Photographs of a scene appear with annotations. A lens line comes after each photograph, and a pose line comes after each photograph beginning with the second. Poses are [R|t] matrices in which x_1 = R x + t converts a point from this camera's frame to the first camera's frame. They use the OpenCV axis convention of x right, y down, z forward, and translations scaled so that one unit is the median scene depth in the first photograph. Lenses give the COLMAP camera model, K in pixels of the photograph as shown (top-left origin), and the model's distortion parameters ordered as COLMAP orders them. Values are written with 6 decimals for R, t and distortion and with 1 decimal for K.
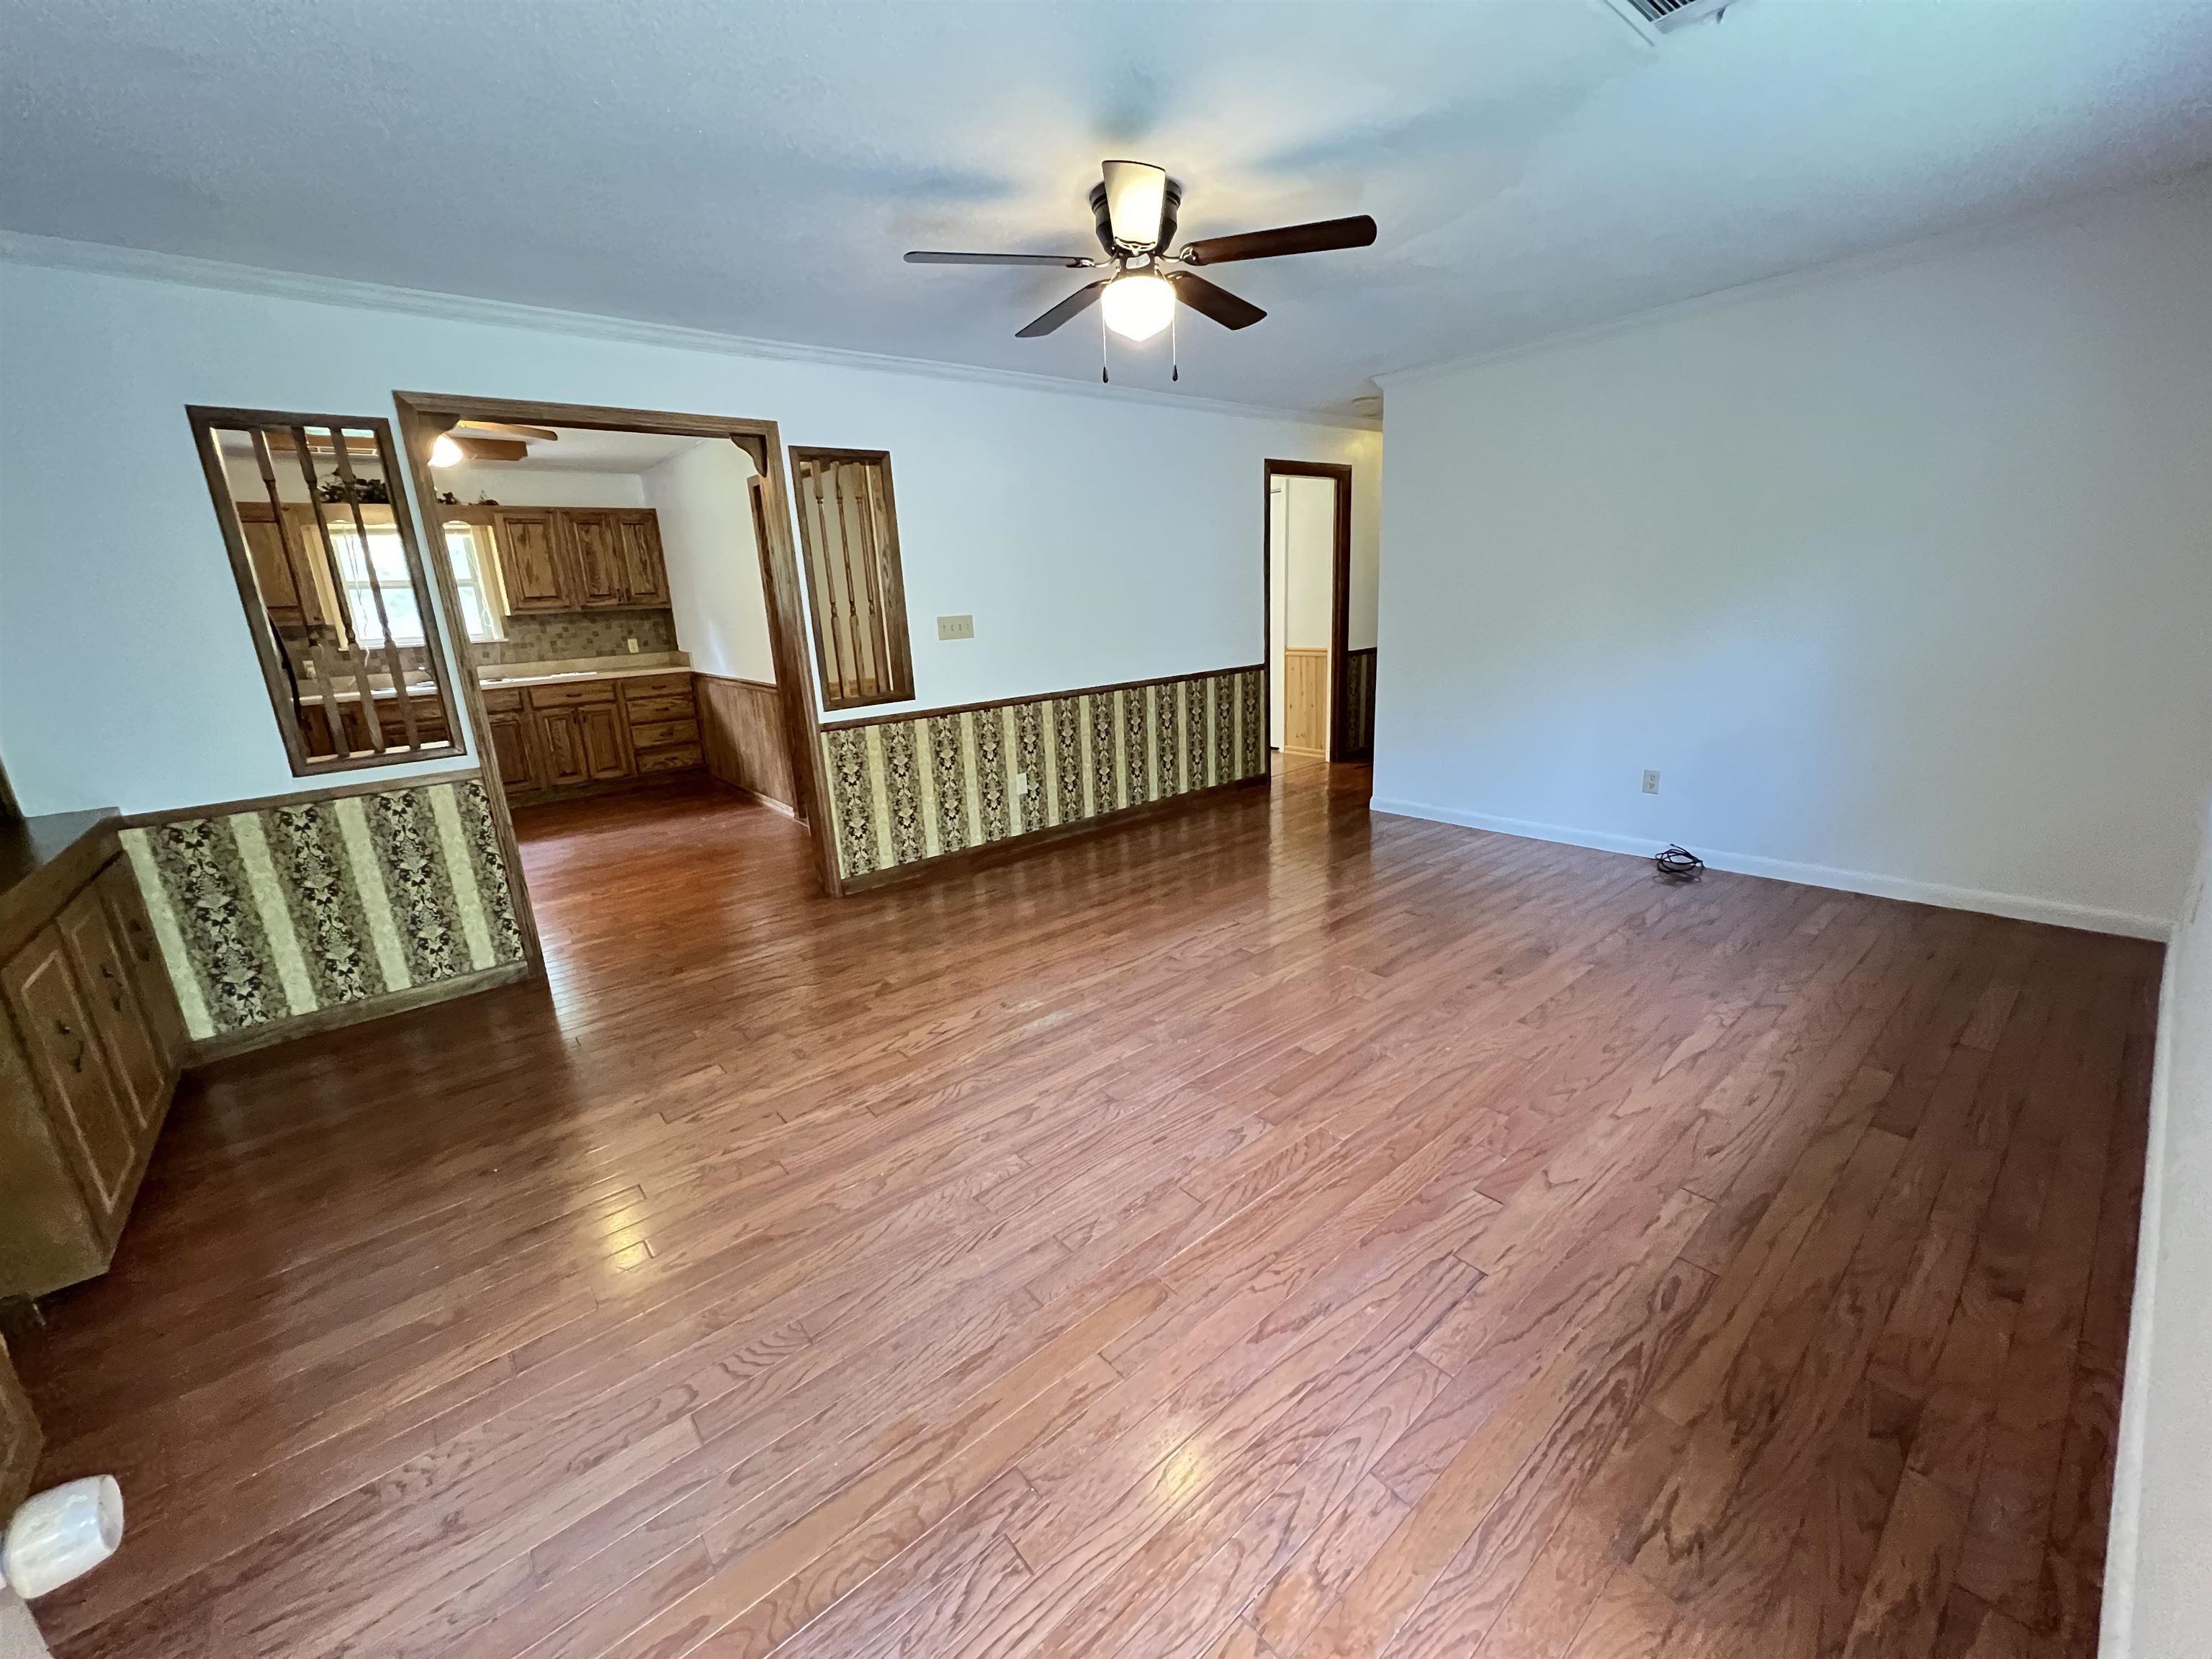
lens RADIAL K [[876.7, 0, 1093.2], [0, 876.7, 826.6], [0, 0, 1]] dist [-0.005752, -0.000098]
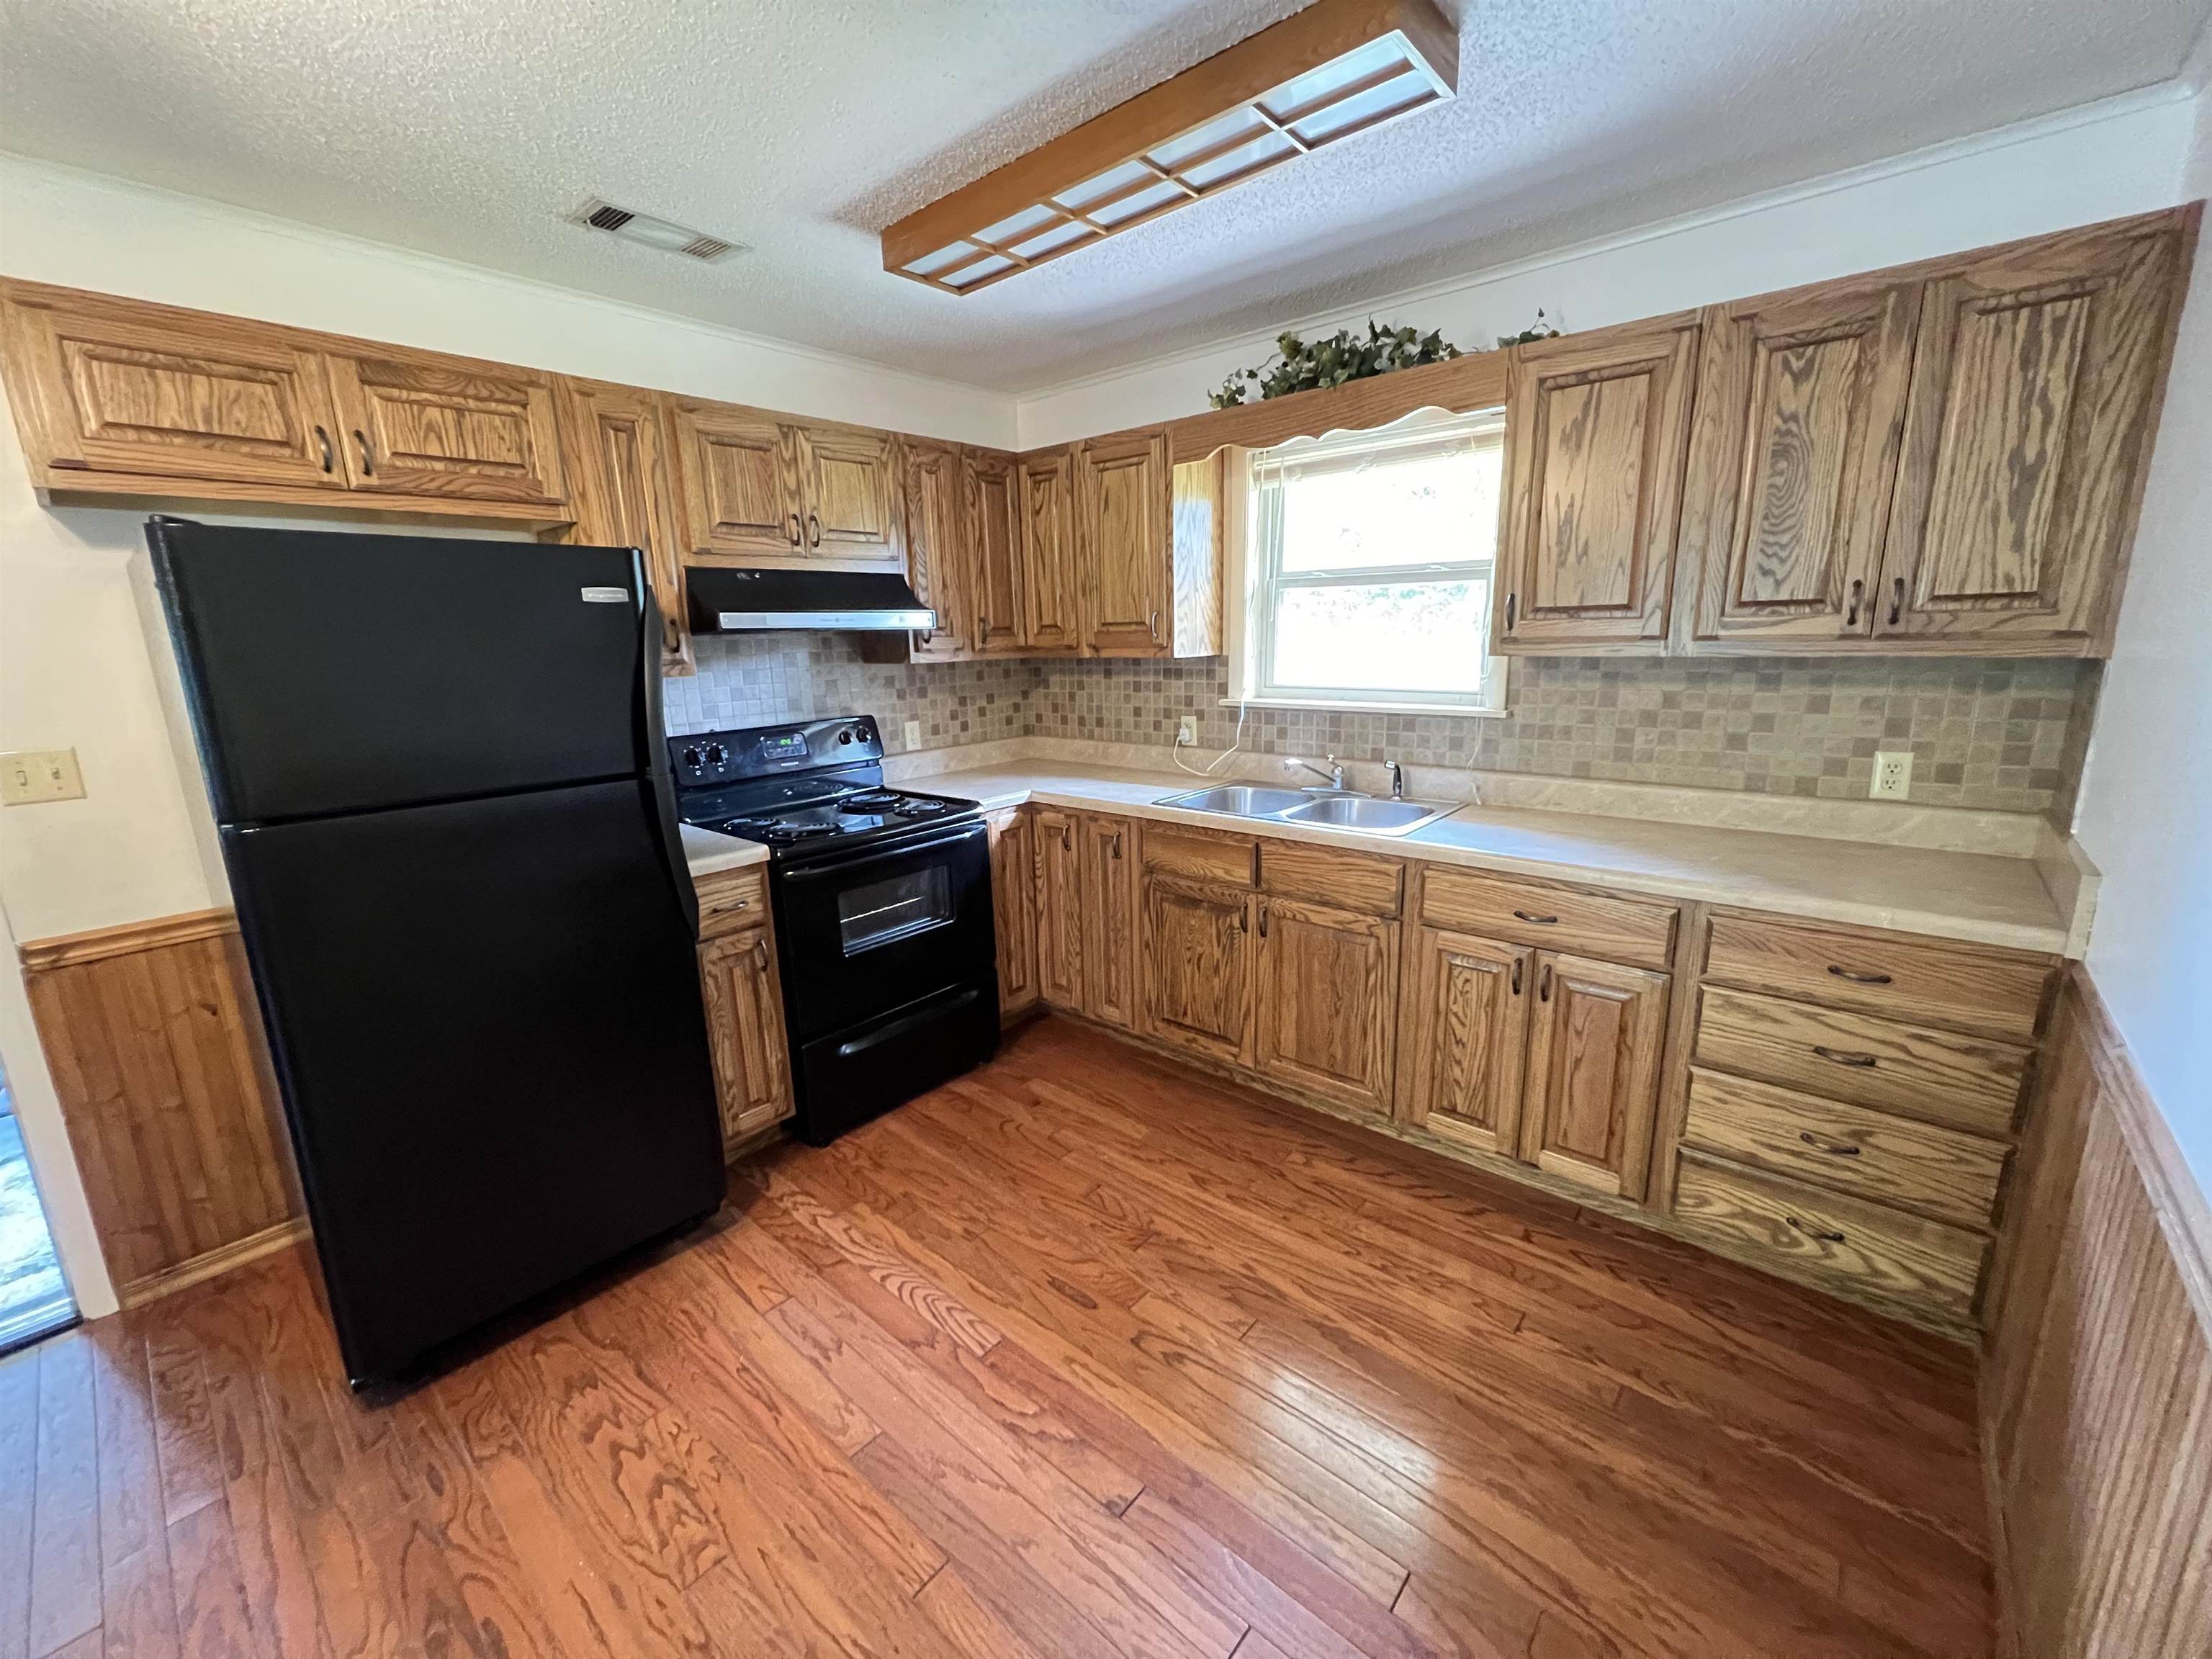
lens RADIAL K [[882.3, 0, 1096.5], [0, 882.3, 825.0], [0, 0, 1]] dist [-0.003757, 0.000105]
pose [[0.161921, 0.251543, -0.954205, -0.447211], [-0.241063, 0.947752, 0.208936, -0.293594], [0.956907, 0.196192, 0.214098, 1.075301]]
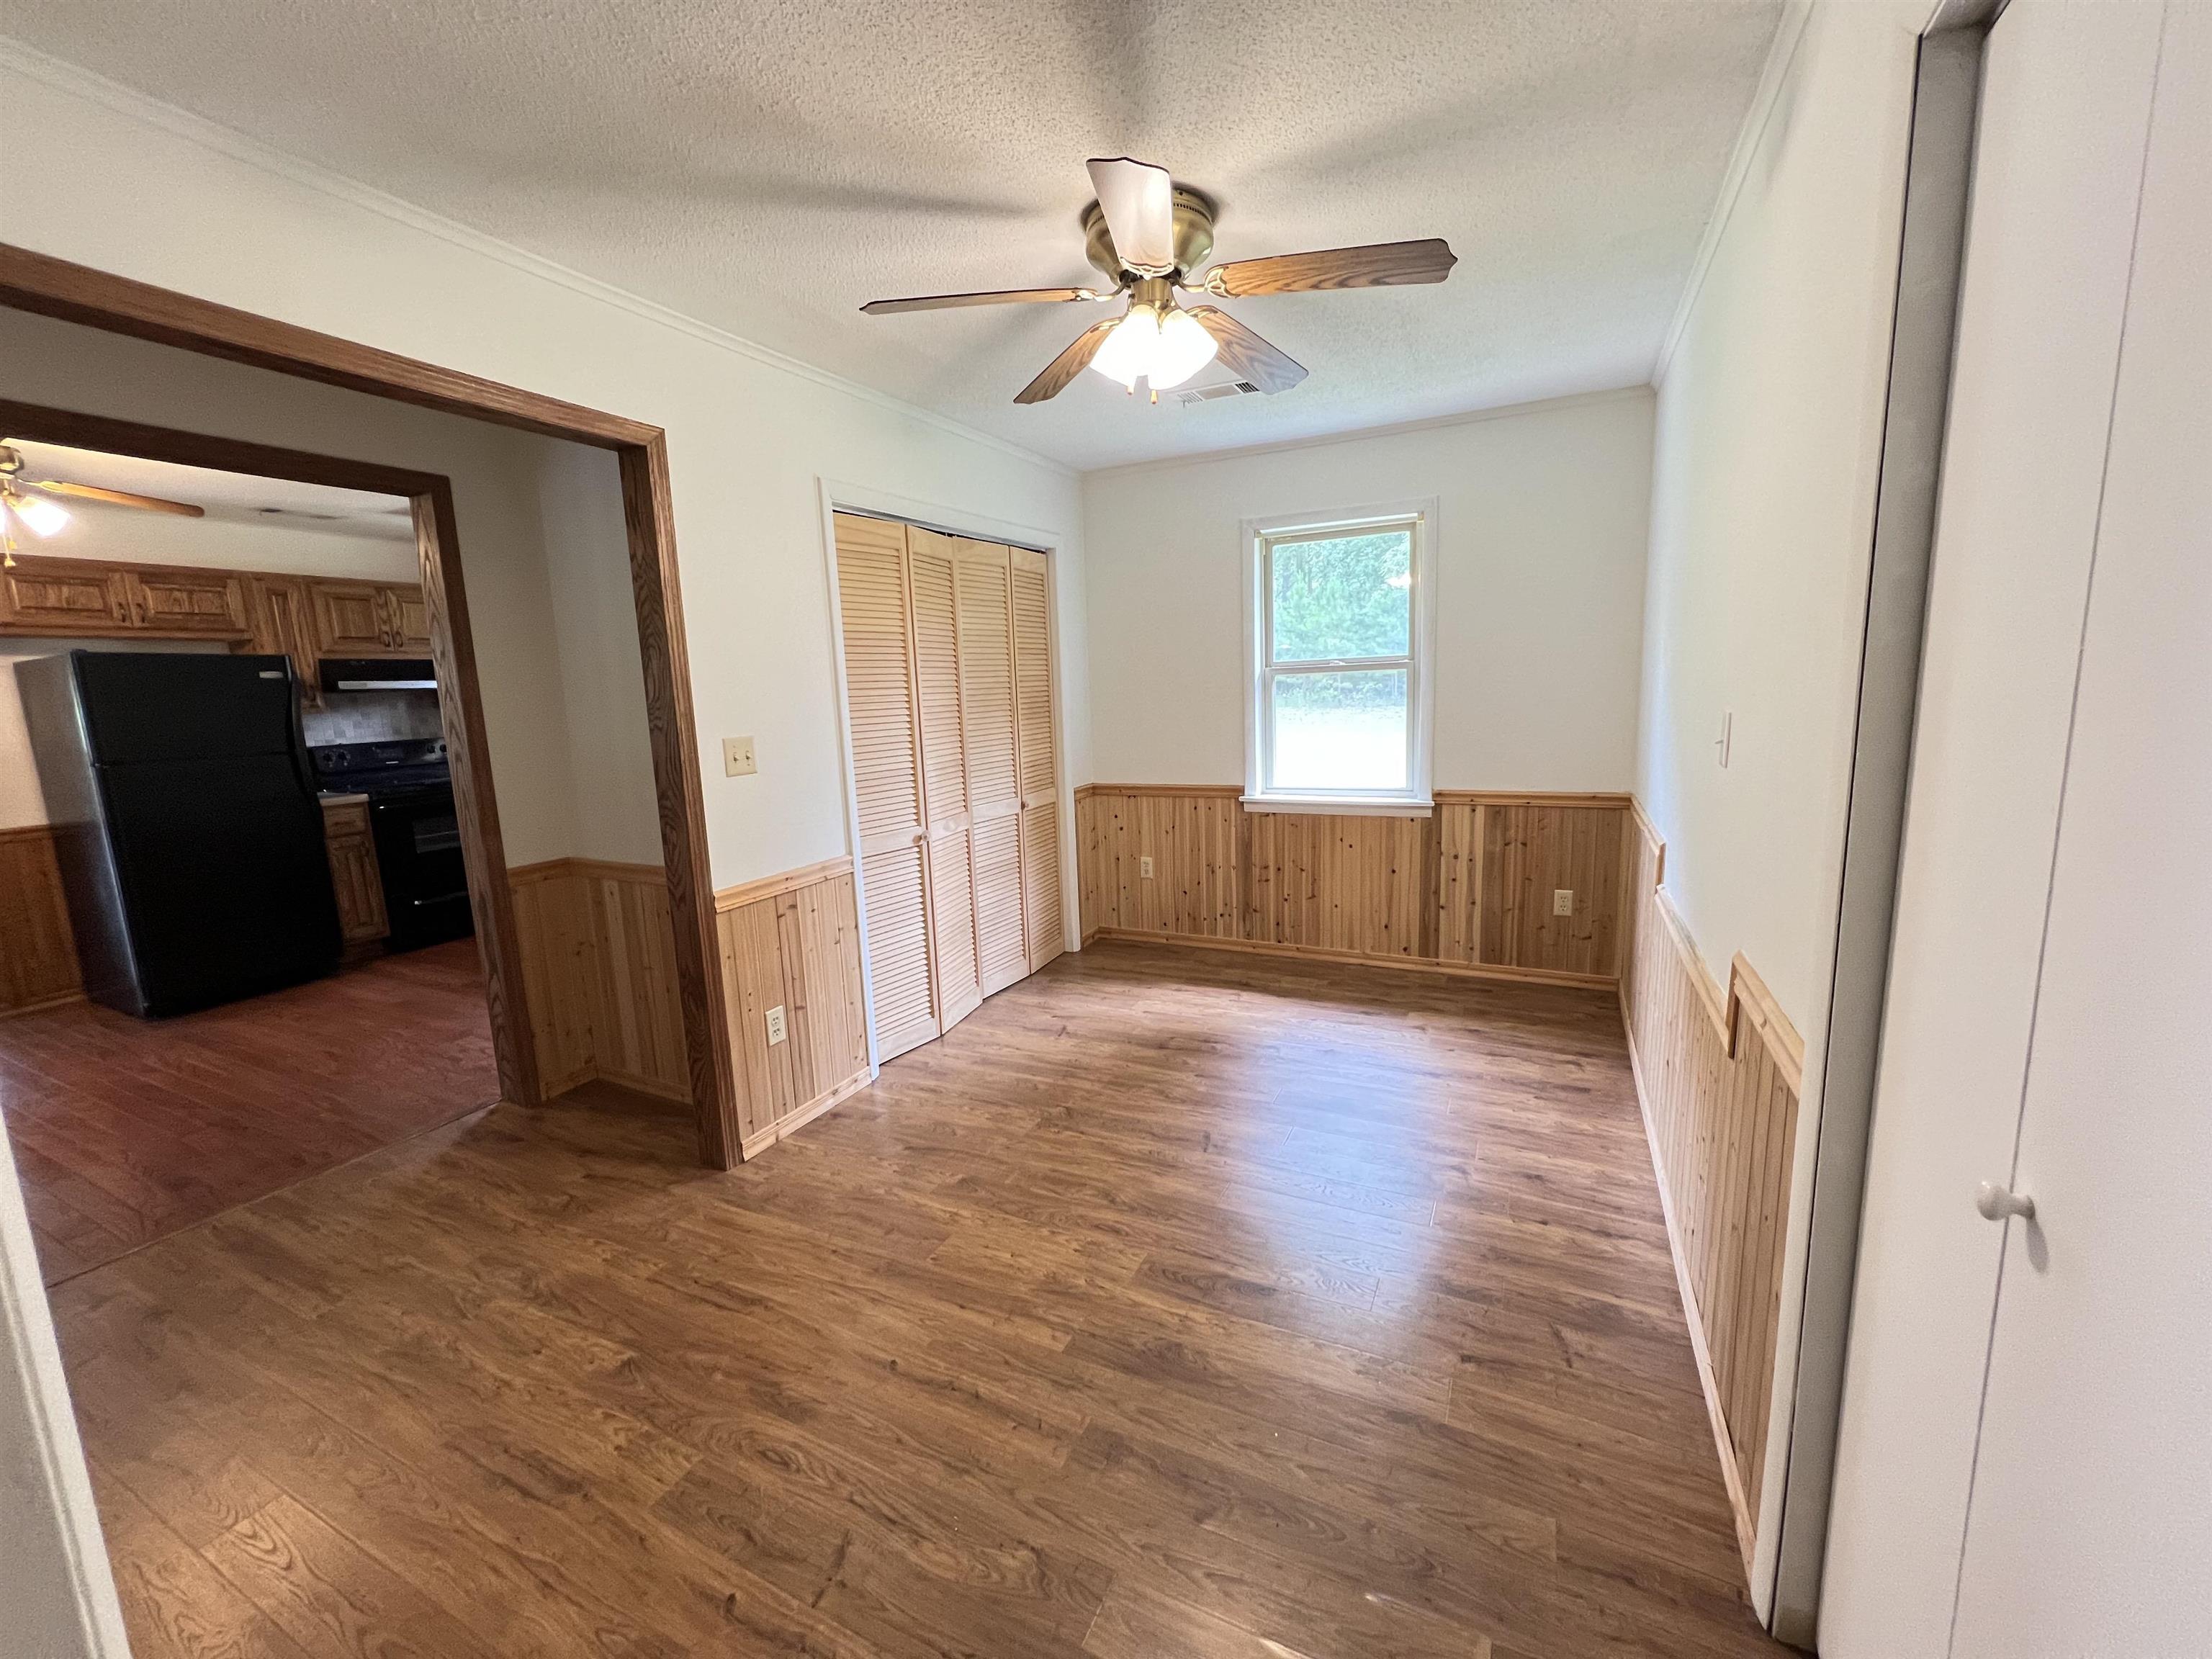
lens RADIAL K [[877.8, 0, 1098.9], [0, 877.8, 826.1], [0, 0, 1]] dist [-0.000624, -0.000402]
pose [[0.407727, 0.178057, -0.895575, 0.341369], [-0.226557, 0.969860, 0.089682, -0.383703], [0.884551, 0.166333, 0.435778, 1.328868]]
